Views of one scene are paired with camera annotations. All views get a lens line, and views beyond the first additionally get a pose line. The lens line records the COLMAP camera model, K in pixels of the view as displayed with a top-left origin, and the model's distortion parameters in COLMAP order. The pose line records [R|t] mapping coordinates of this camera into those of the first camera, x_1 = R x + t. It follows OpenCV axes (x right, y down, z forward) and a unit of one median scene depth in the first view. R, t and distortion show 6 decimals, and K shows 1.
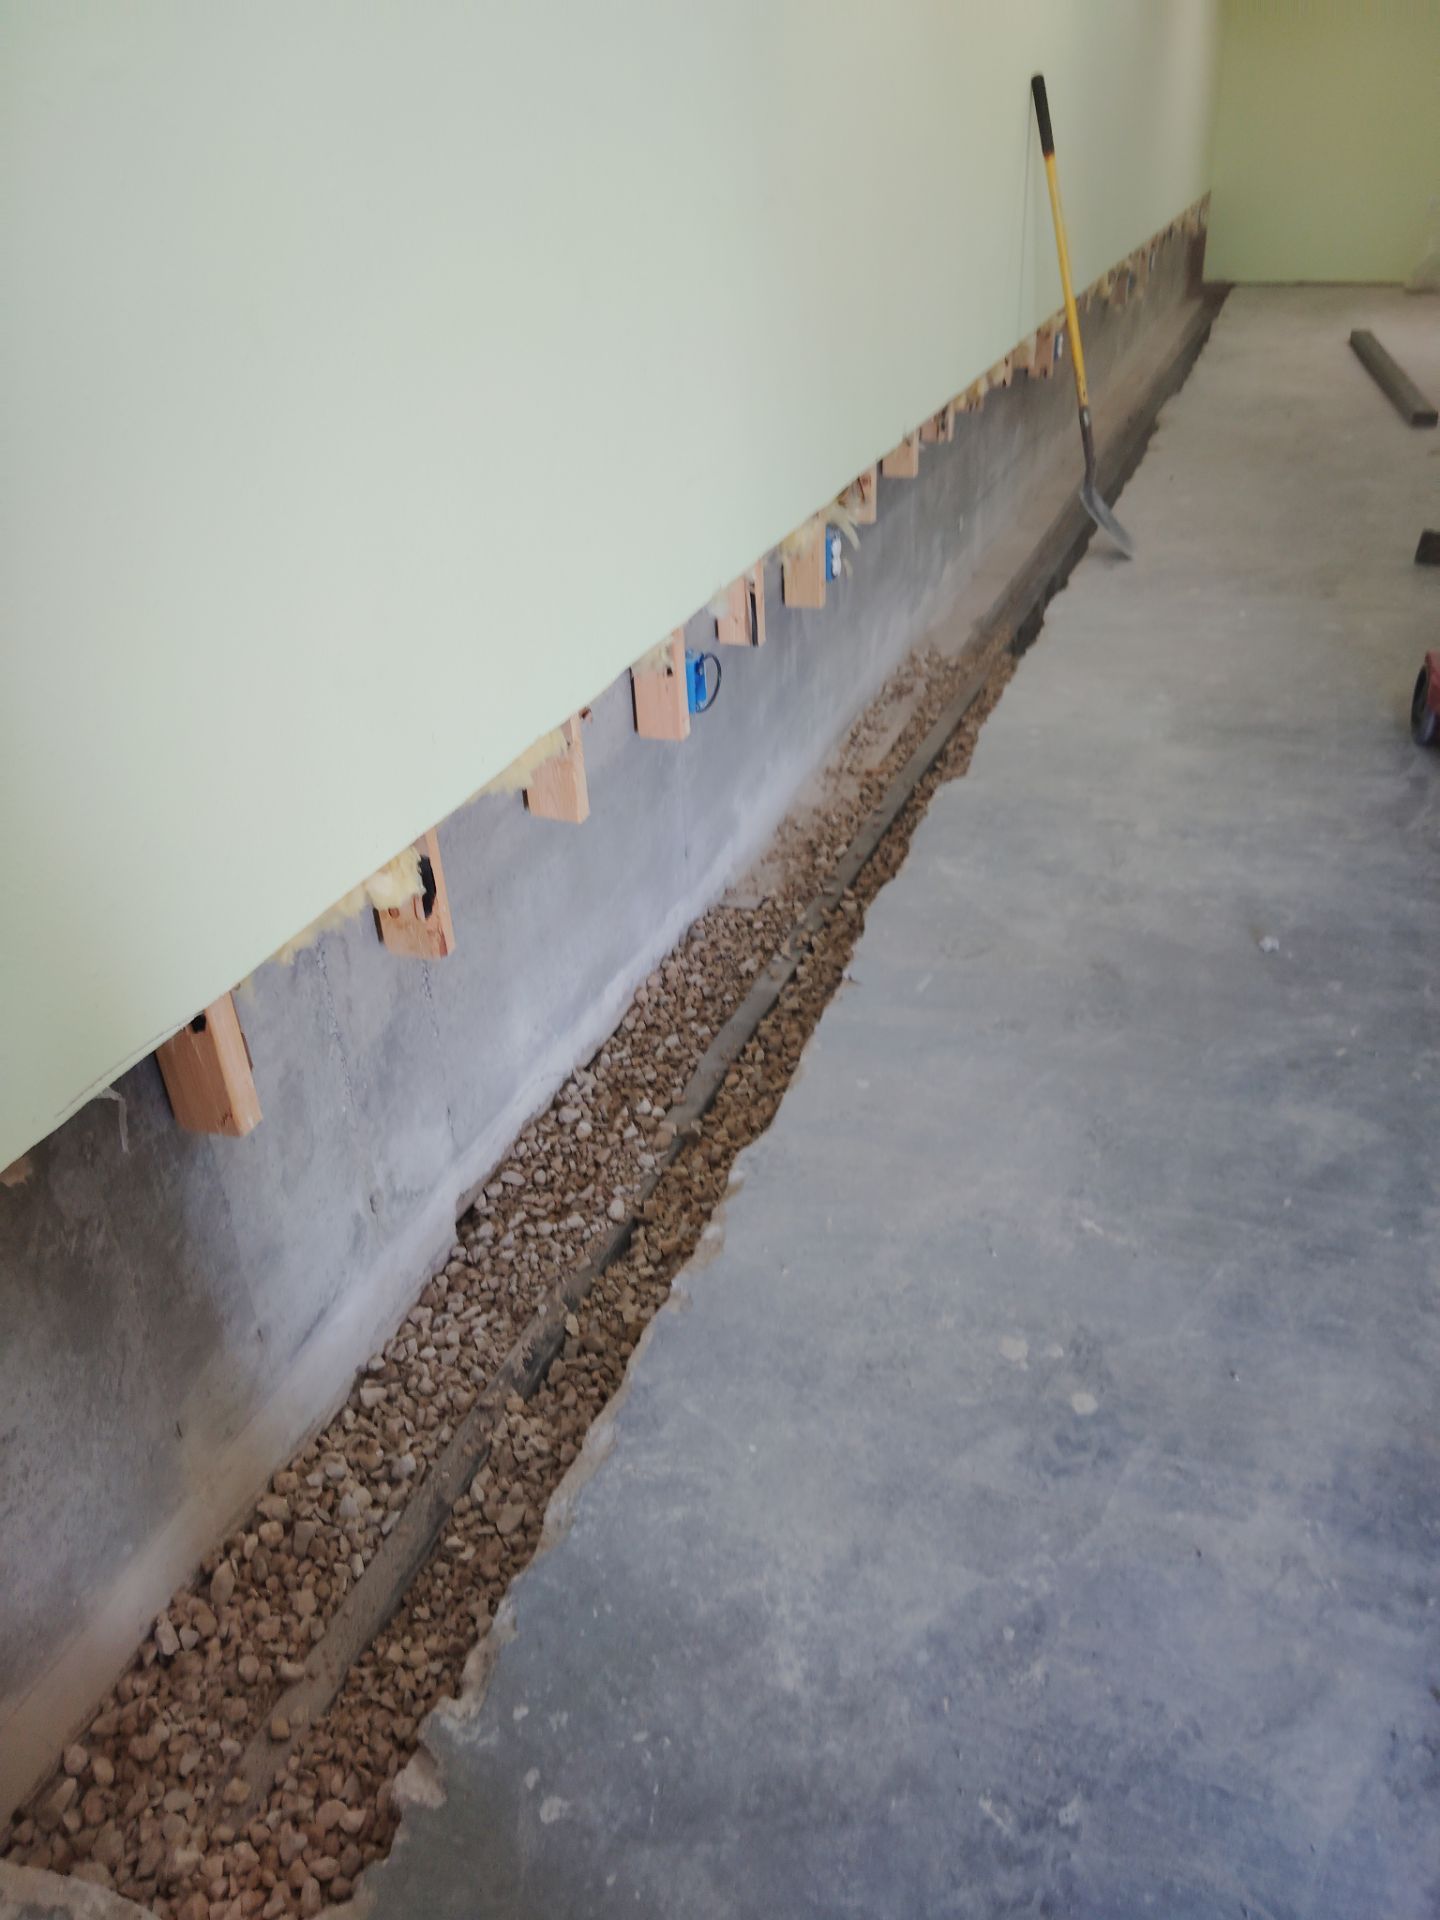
lens RADIAL K [[1488.3, 0, 720.0], [0, 1488.3, 960.0], [0, 0, 1]] dist [0.085447, -0.160425]
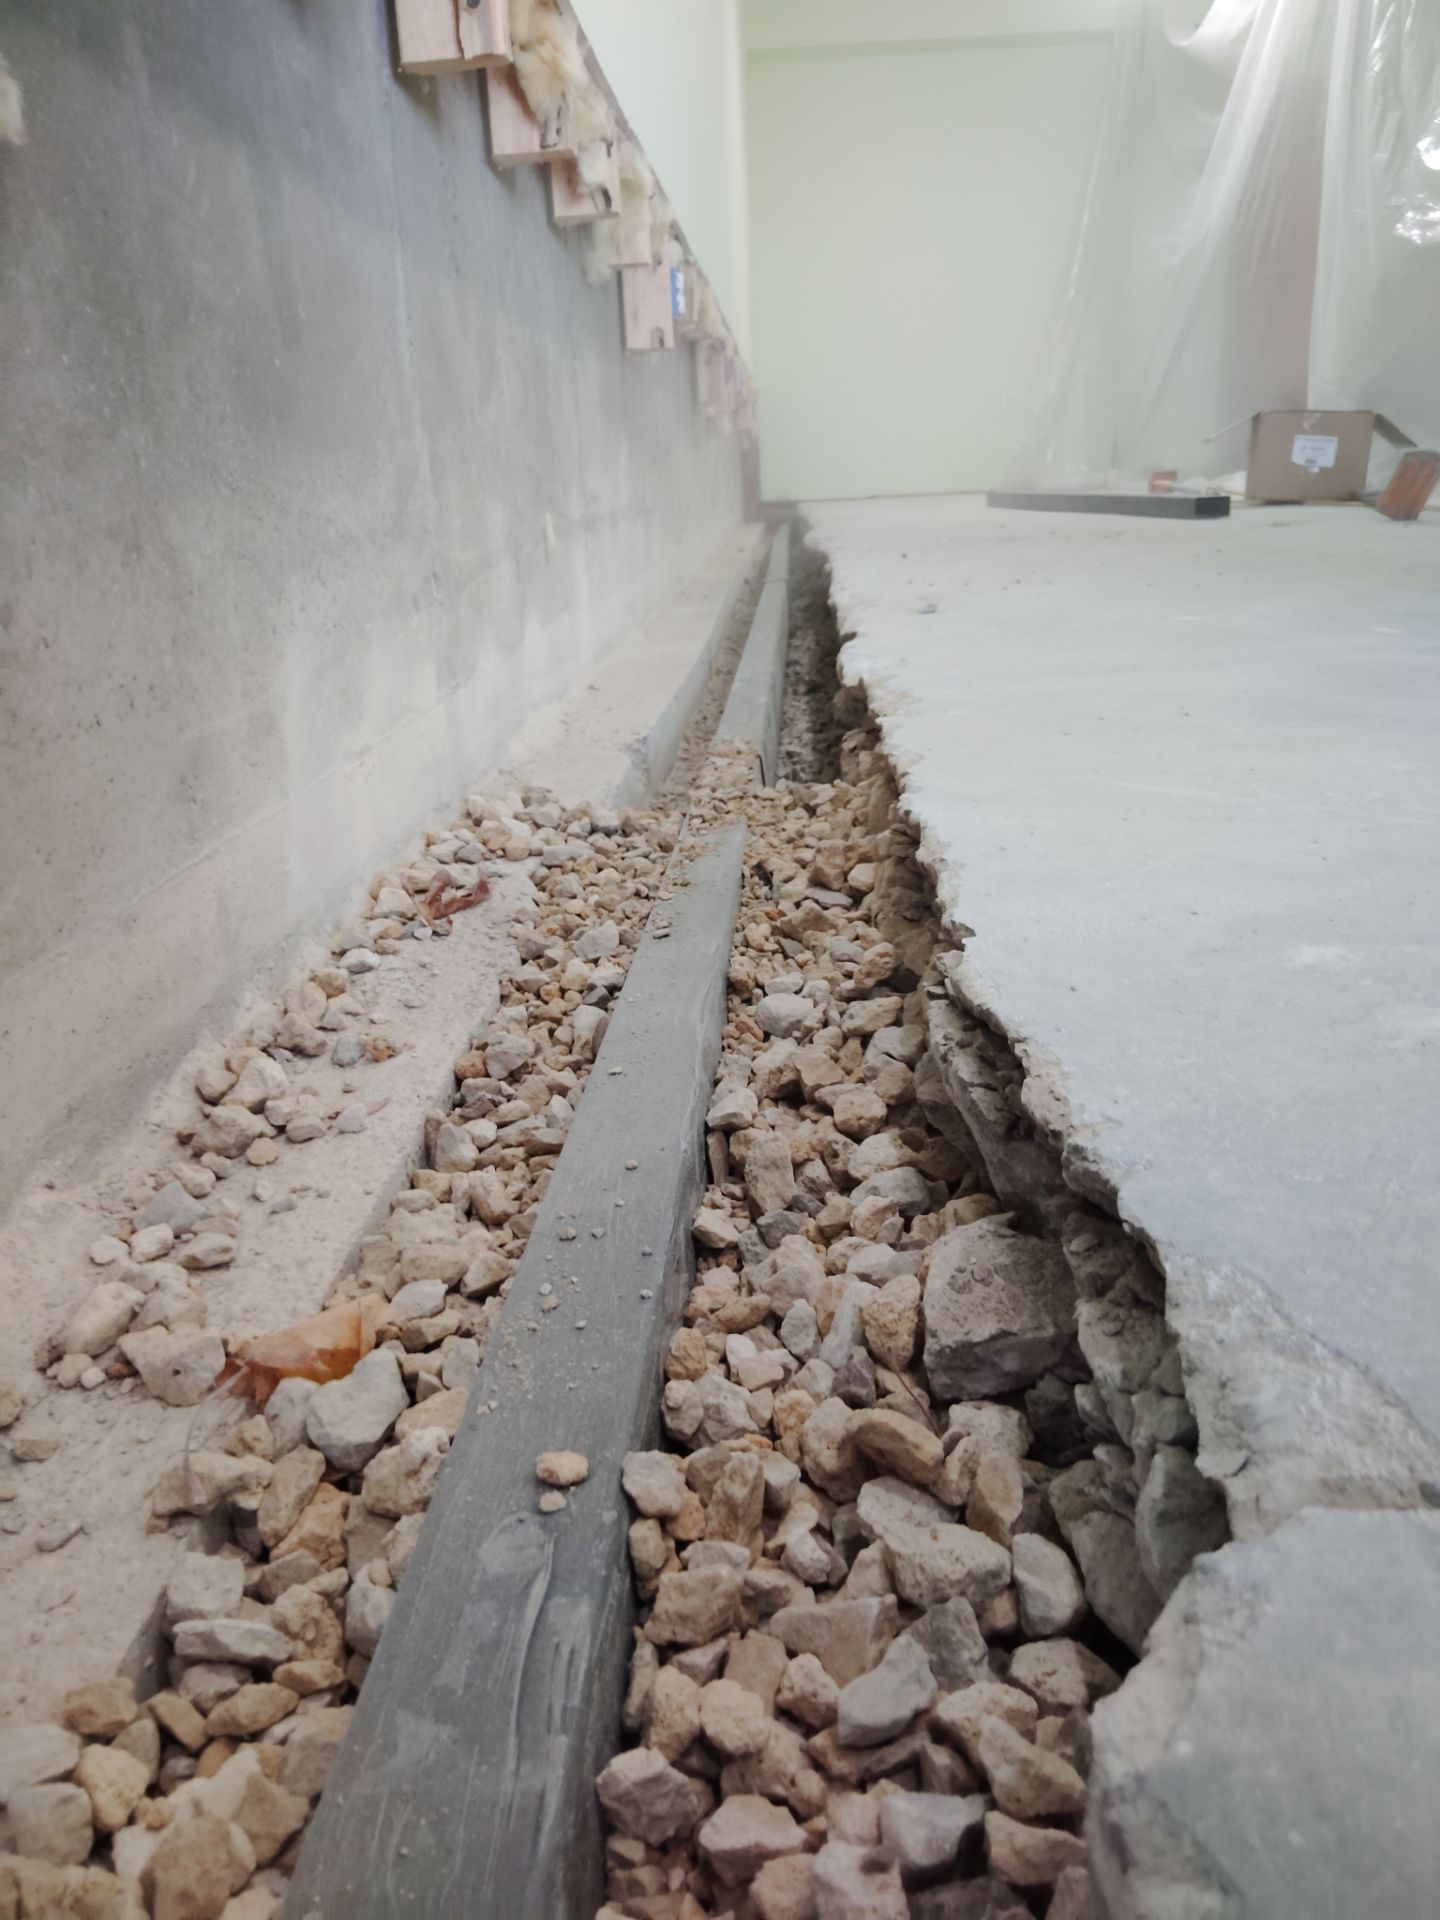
lens RADIAL K [[1488.3, 0, 720.0], [0, 1488.3, 960.0], [0, 0, 1]] dist [0.085447, -0.160425]
pose [[0.953281, -0.095059, 0.286739, 0.097785], [0.156163, 0.967602, -0.198395, -0.119450], [-0.258590, 0.233904, 0.937241, 0.797799]]
